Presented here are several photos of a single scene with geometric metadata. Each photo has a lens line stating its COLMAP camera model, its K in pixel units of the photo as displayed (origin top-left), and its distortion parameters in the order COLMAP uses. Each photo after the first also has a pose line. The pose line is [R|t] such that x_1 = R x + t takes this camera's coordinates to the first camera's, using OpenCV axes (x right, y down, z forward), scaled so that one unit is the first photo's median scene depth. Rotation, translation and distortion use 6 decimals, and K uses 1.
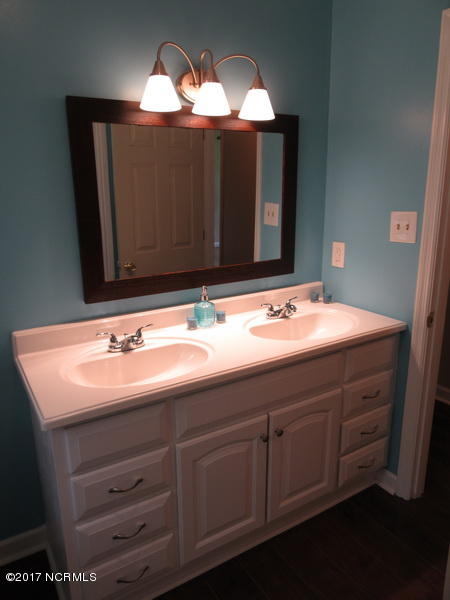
lens RADIAL K [[438.8, 0, 224.4], [0, 438.8, 299.9], [0, 0, 1]] dist [-0.019819, 0.004973]
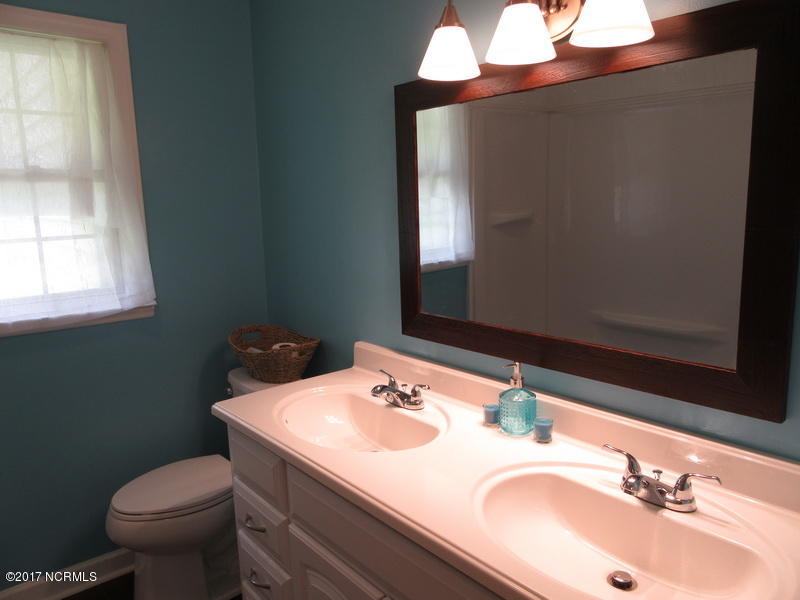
lens RADIAL K [[585.0, 0, 399.9], [0, 585.0, 298.5], [0, 0, 1]] dist [-0.019819, 0.004973]
pose [[0.161132, 0.170728, -0.972054, 0.706808], [-0.238191, 0.962536, 0.129573, -0.187944], [0.957759, 0.210656, 0.195761, 0.751352]]
